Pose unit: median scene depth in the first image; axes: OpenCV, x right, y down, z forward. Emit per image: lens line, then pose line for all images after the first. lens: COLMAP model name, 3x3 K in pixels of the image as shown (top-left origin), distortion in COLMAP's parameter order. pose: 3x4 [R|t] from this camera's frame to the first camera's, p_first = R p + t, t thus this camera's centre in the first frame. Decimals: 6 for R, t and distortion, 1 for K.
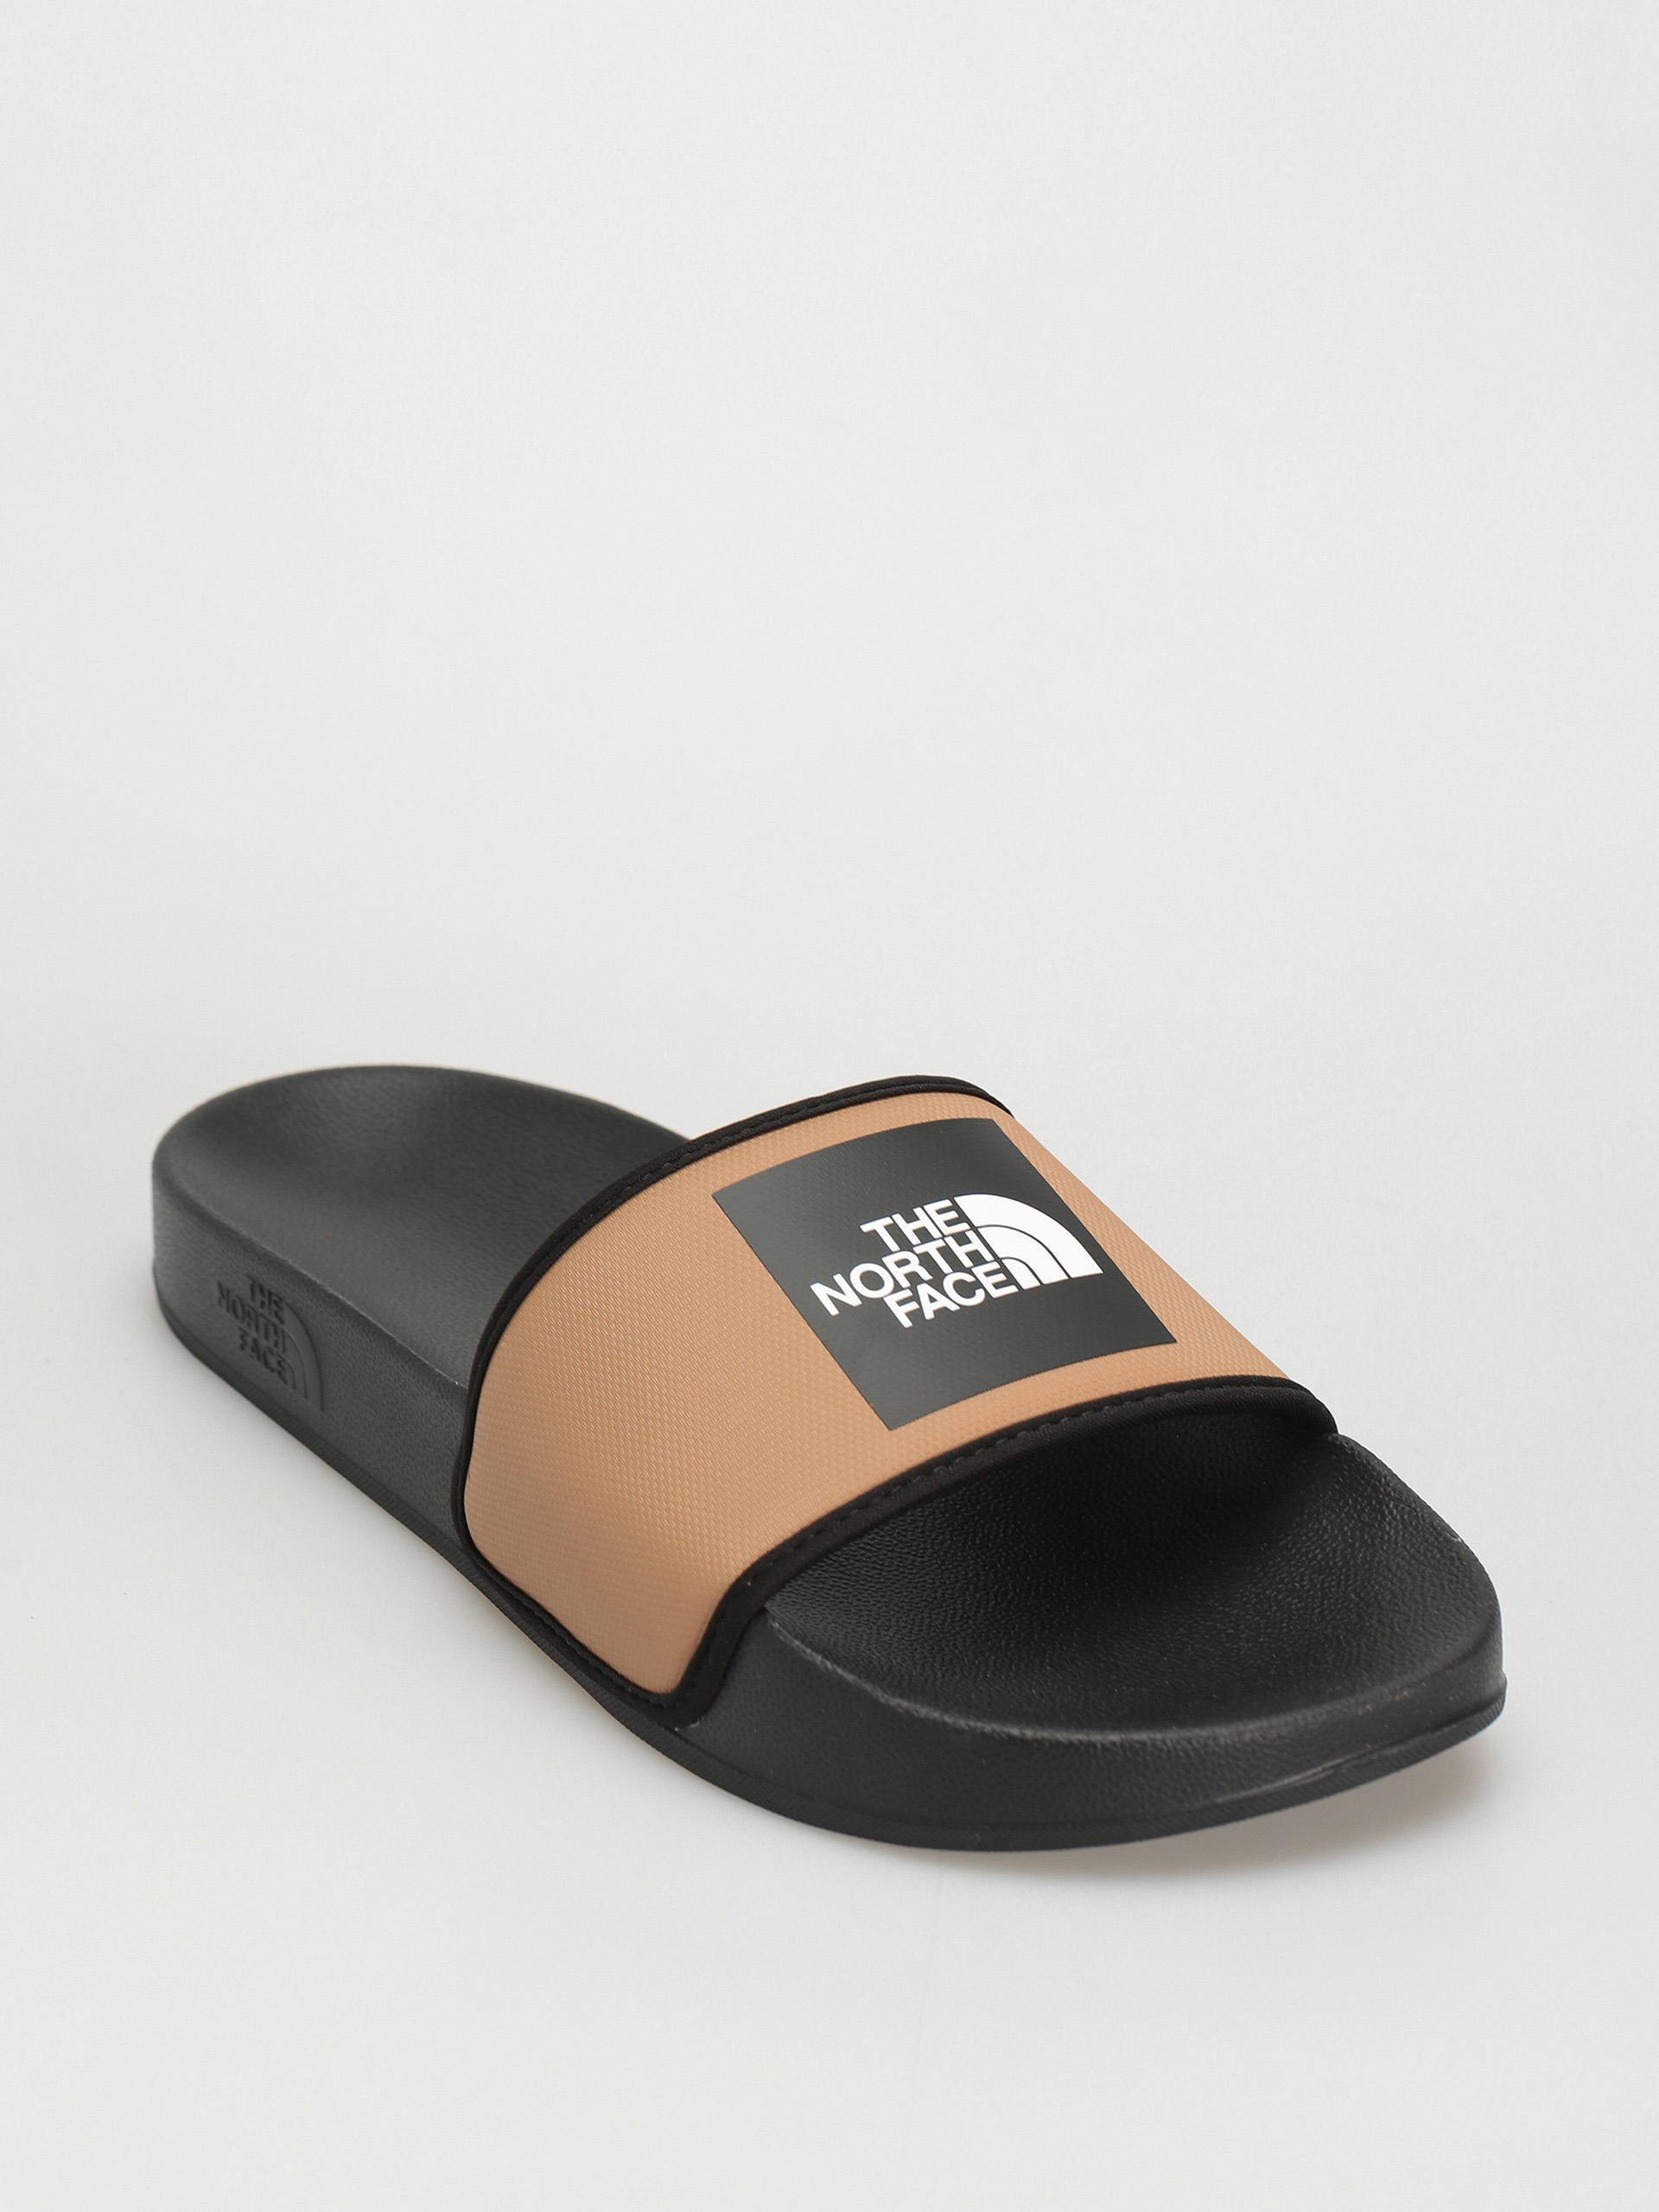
lens RADIAL K [[6249.6, 0, 829.5], [0, 6249.6, 1106.0], [0, 0, 1]] dist [-2.447478, -0.109656]
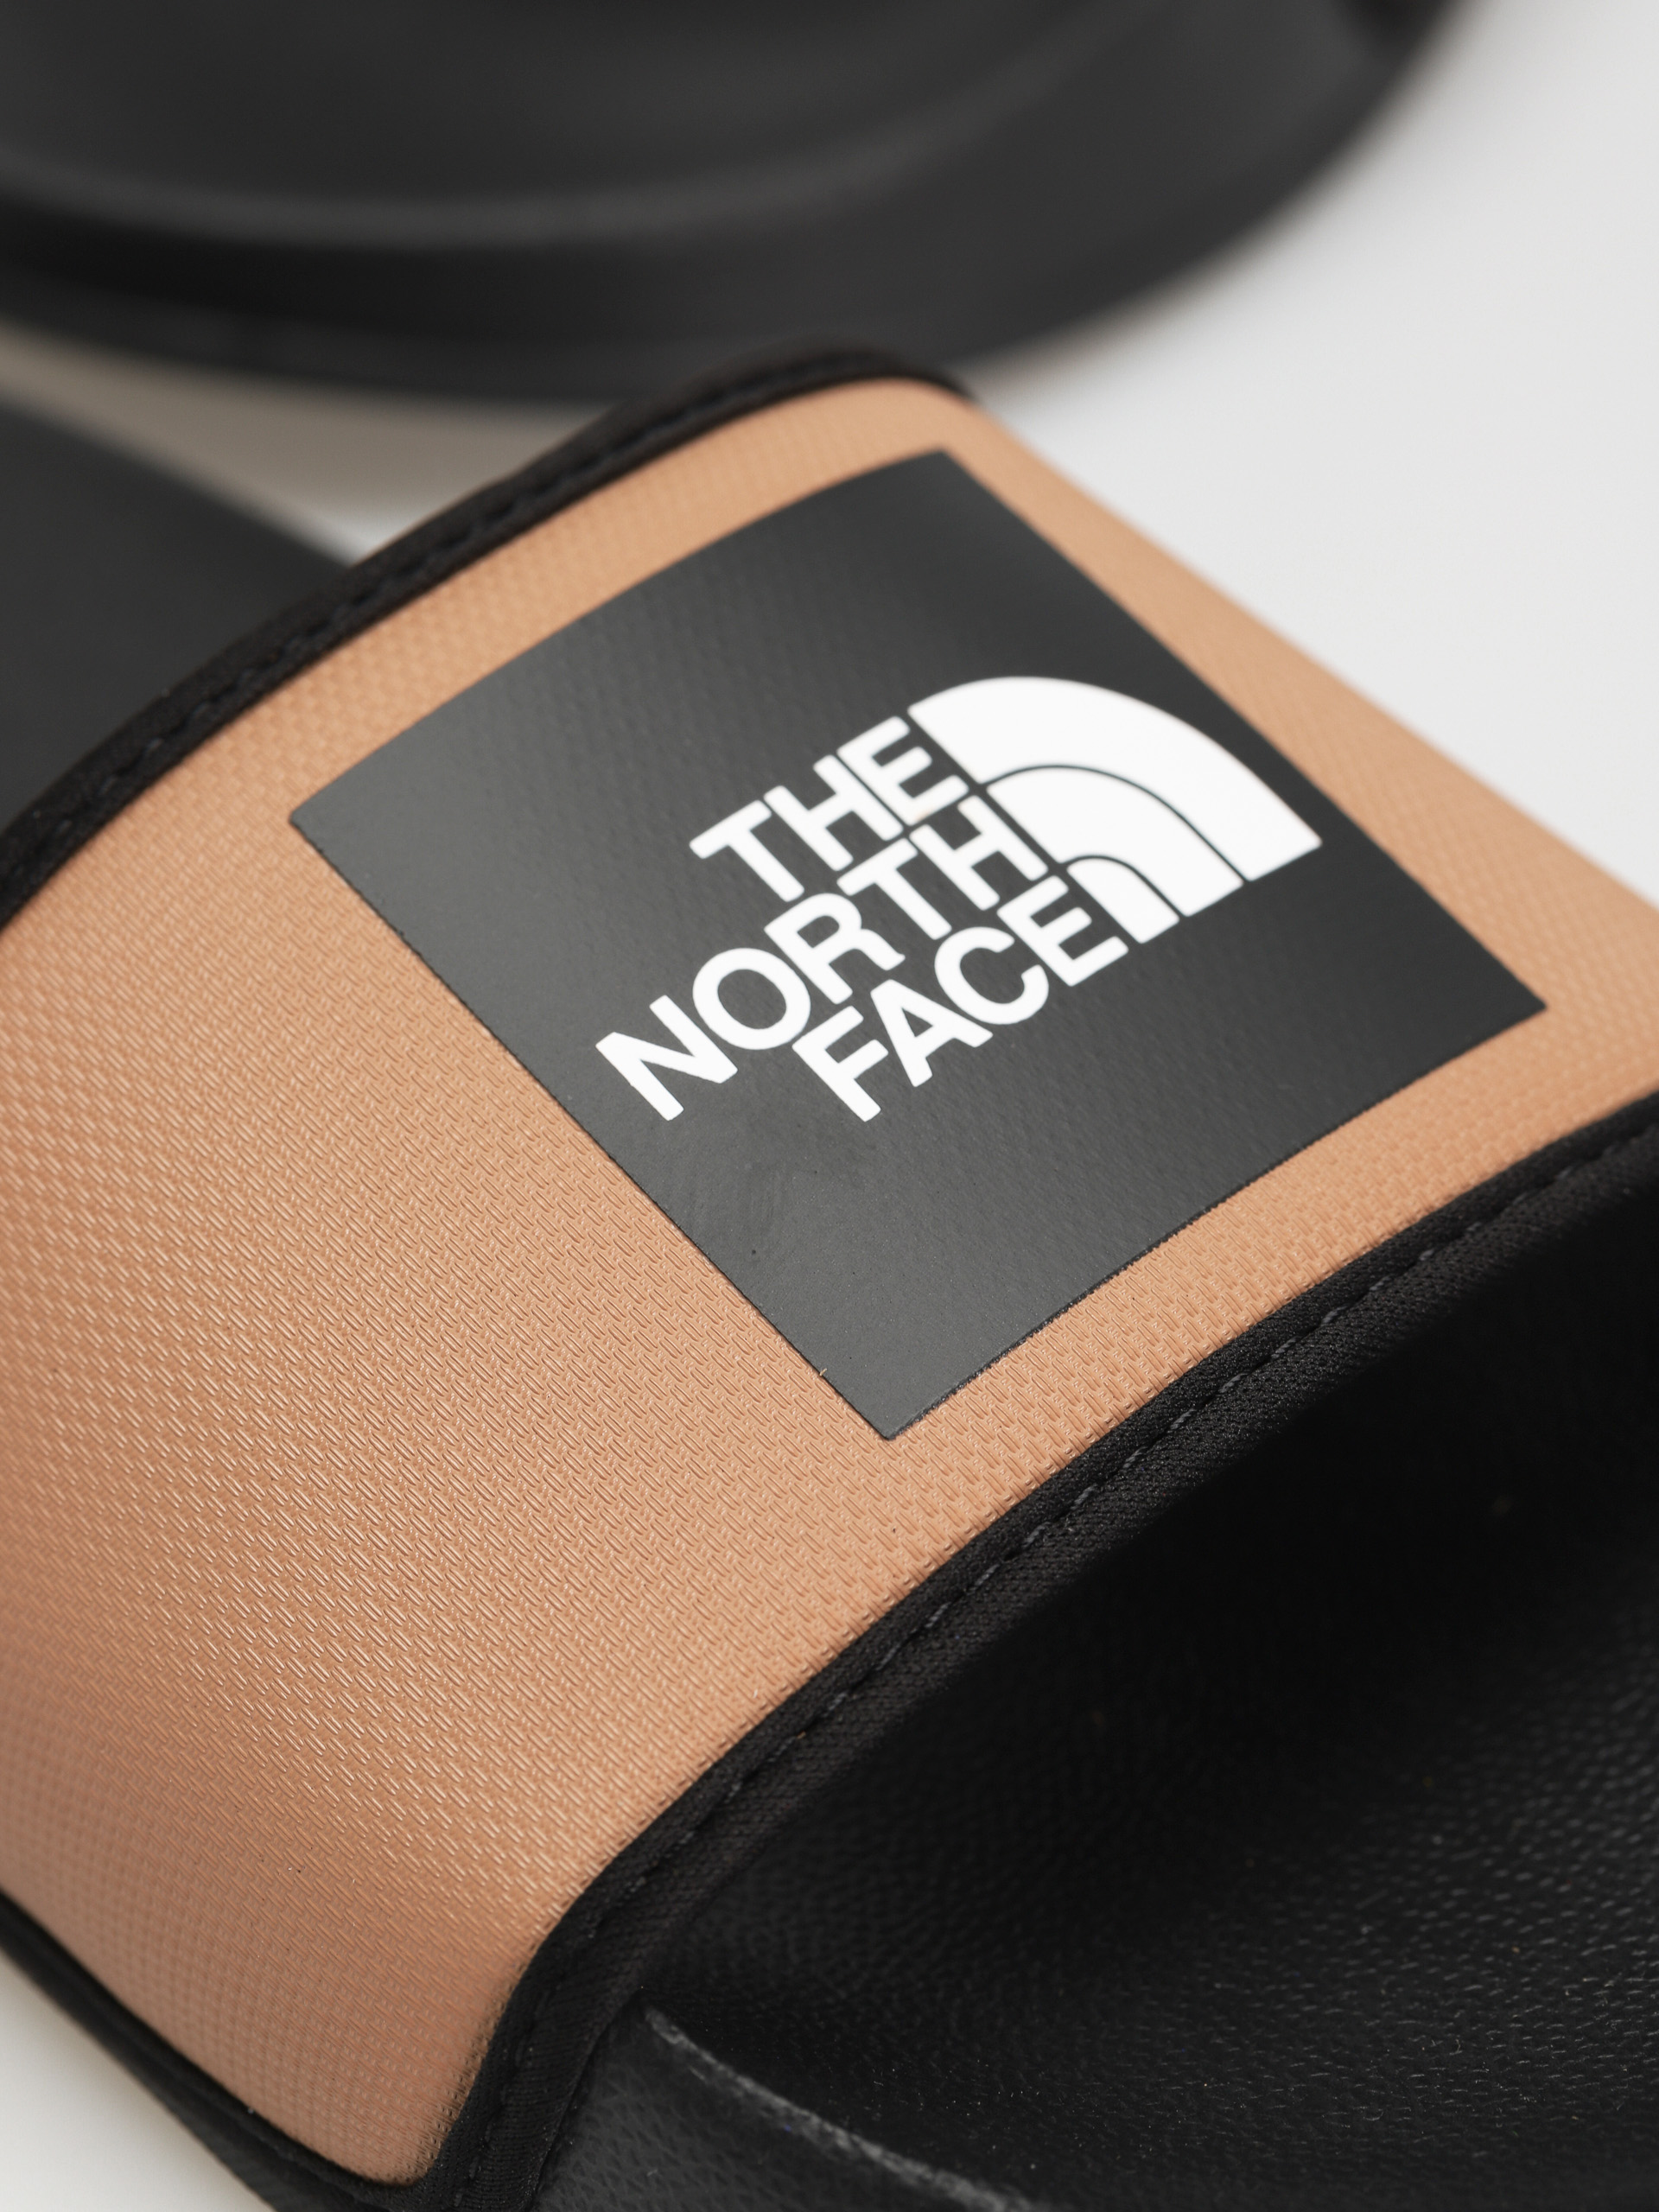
lens RADIAL K [[6910.9, 0, 829.5], [0, 6910.9, 1106.0], [0, 0, 1]] dist [-0.225814, -1.243590]
pose [[0.983544, -0.163240, 0.077420, -0.021896], [0.139515, 0.958504, 0.248606, -0.068829], [-0.114790, -0.233714, 0.965506, 0.592761]]
